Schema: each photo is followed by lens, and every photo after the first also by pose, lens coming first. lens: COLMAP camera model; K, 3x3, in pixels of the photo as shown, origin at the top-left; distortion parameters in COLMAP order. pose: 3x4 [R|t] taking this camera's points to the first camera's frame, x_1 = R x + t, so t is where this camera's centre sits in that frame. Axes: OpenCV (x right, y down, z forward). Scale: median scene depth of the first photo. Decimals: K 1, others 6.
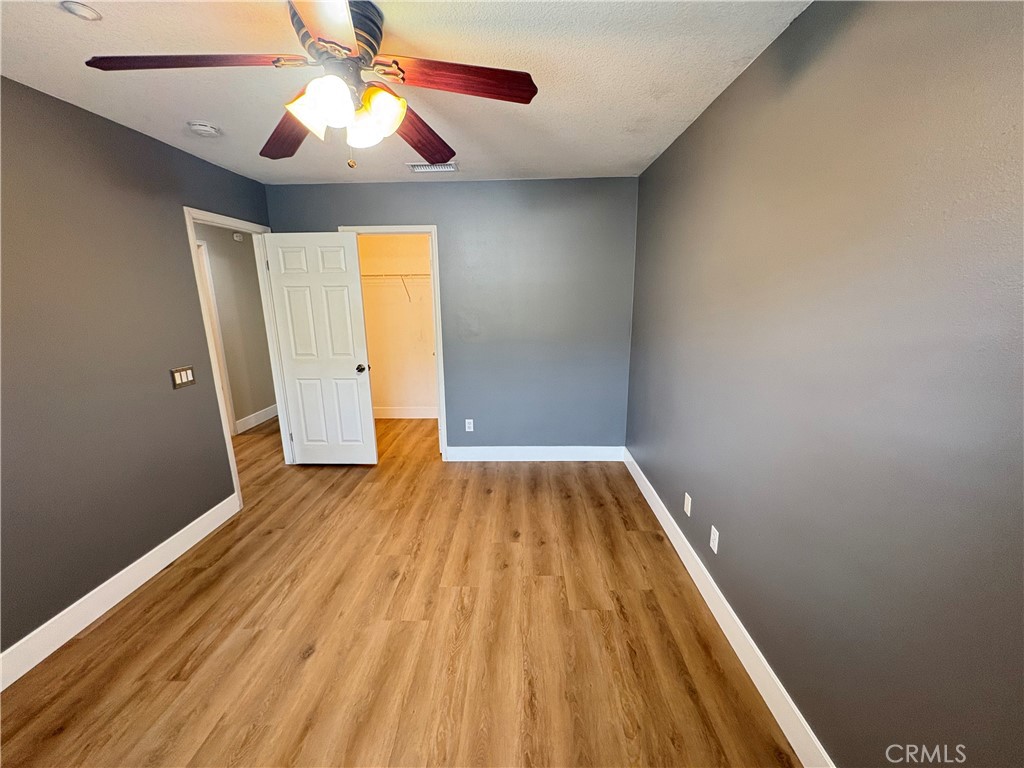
lens RADIAL K [[408.3, 0, 513.7], [0, 408.3, 385.1], [0, 0, 1]] dist [0.001223, 0.000311]
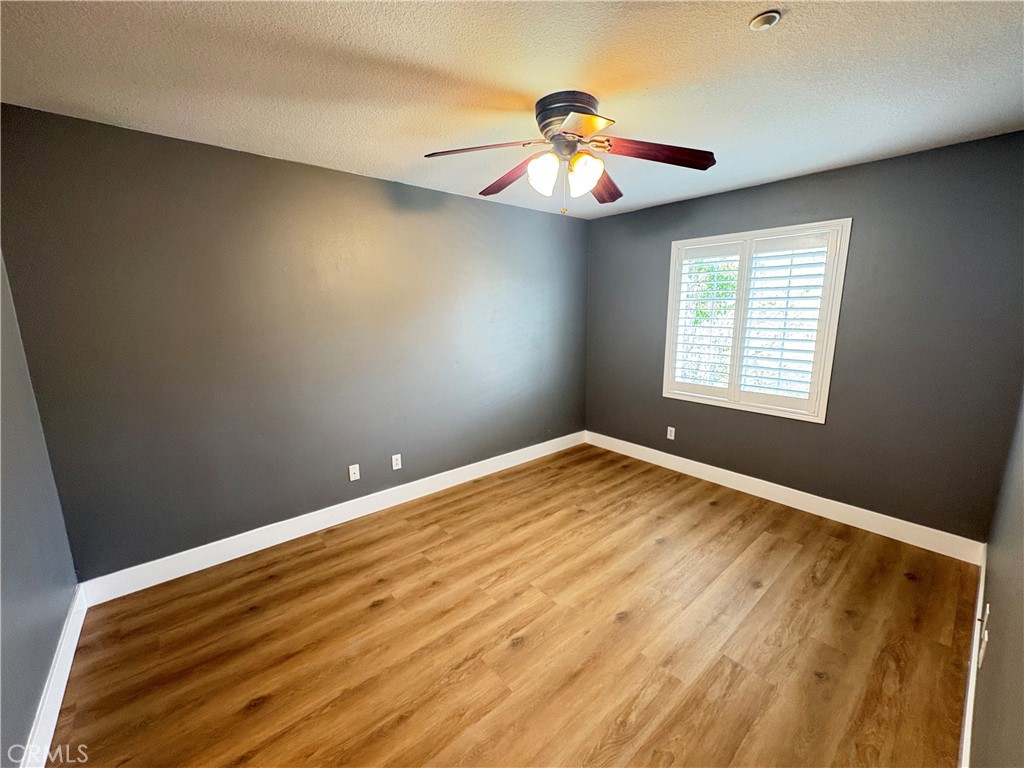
lens RADIAL K [[408.3, 0, 512.5], [0, 408.3, 383.6], [0, 0, 1]] dist [0.001223, 0.000311]
pose [[-0.665349, -0.119721, 0.736870, -0.916831], [0.179940, 0.932236, 0.313938, -0.318594], [-0.724522, 0.341471, -0.598720, 1.452230]]
